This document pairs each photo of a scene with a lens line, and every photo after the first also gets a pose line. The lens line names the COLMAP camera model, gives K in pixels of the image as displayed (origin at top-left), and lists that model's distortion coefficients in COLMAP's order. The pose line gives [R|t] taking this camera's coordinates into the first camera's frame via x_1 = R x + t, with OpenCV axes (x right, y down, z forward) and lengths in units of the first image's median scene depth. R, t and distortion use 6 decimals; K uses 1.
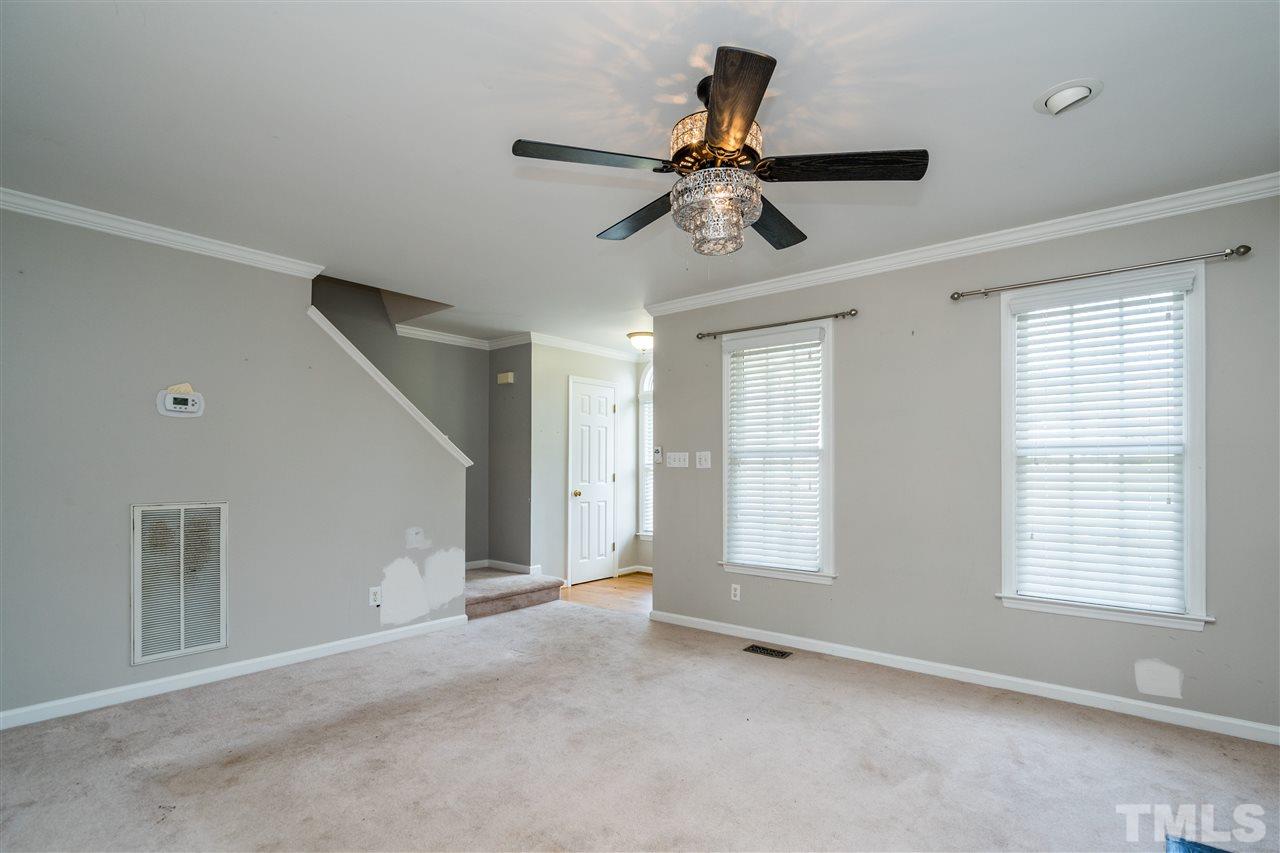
lens RADIAL K [[606.4, 0, 693.3], [0, 606.4, 457.8], [0, 0, 1]] dist [-0.000871, -0.000021]
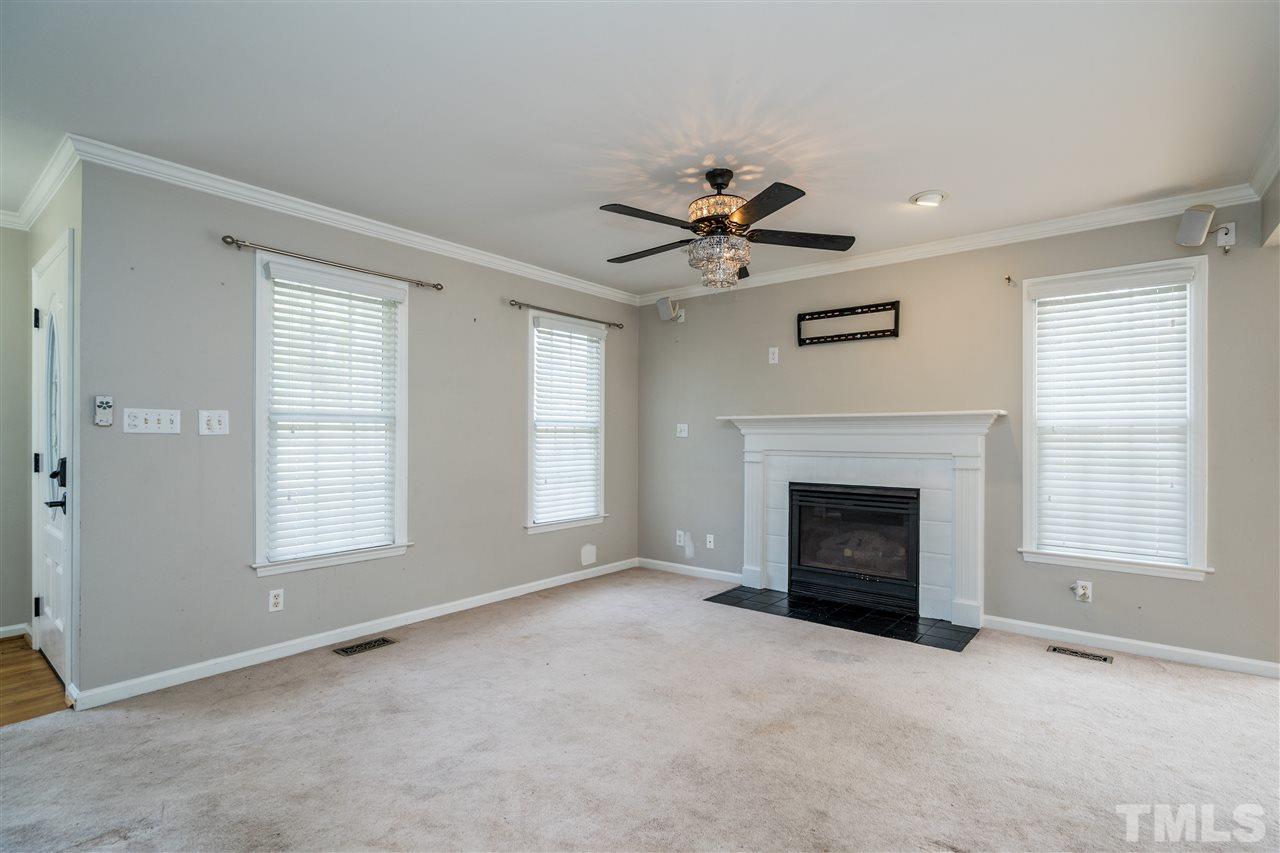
lens RADIAL K [[600.7, 0, 640.0], [0, 600.7, 426.5], [0, 0, 1]] dist [-0.000109, 0.000057]
pose [[0.045135, 0.014389, 0.998877, -0.723485], [-0.020714, 0.999695, -0.013465, 0.008470], [-0.998766, -0.020083, 0.045419, 0.575455]]
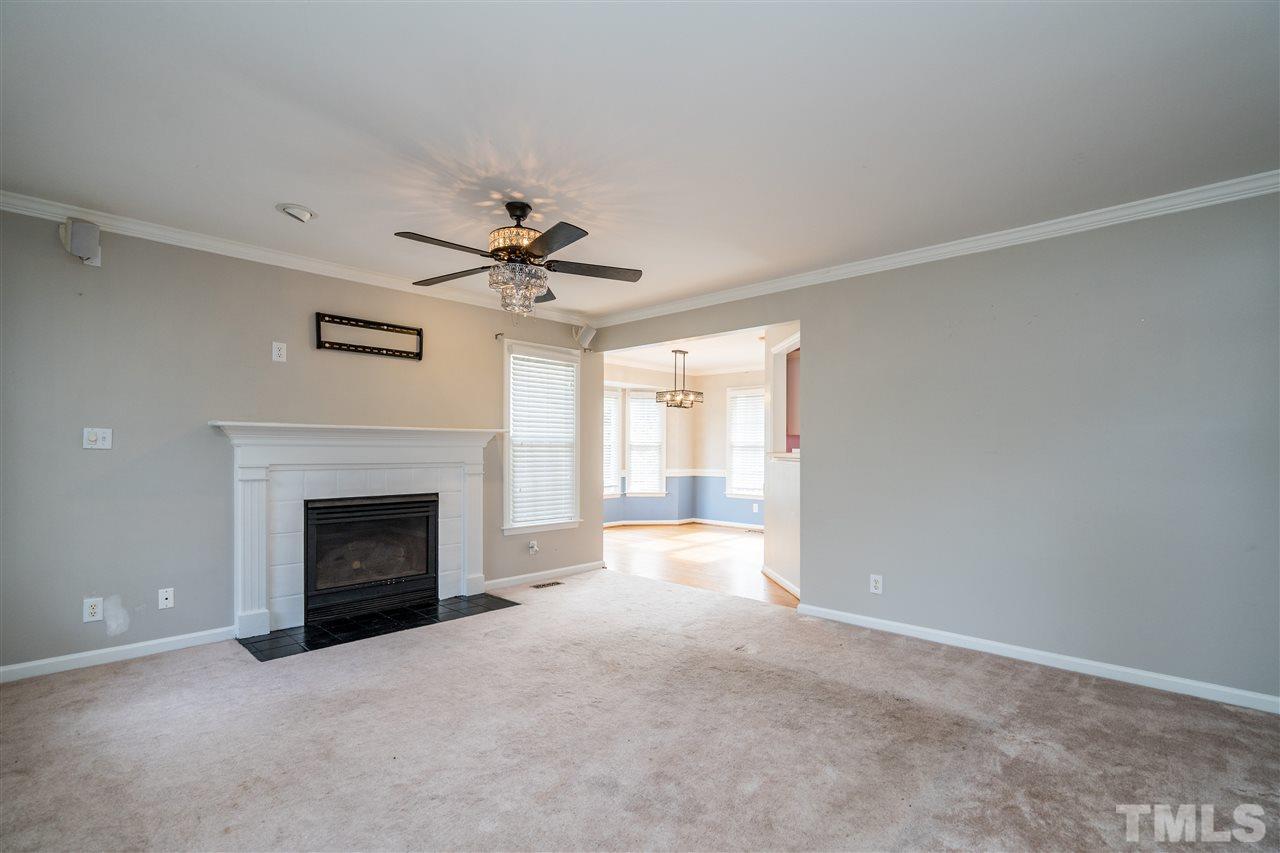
lens RADIAL K [[592.7, 0, 643.6], [0, 592.7, 448.5], [0, 0, 1]] dist [-0.000402, 0.000078]
pose [[-0.990818, -0.008447, 0.134938, -0.253361], [-0.010871, 0.999792, -0.017242, 0.017356], [-0.134765, -0.018551, -0.990704, 1.270159]]
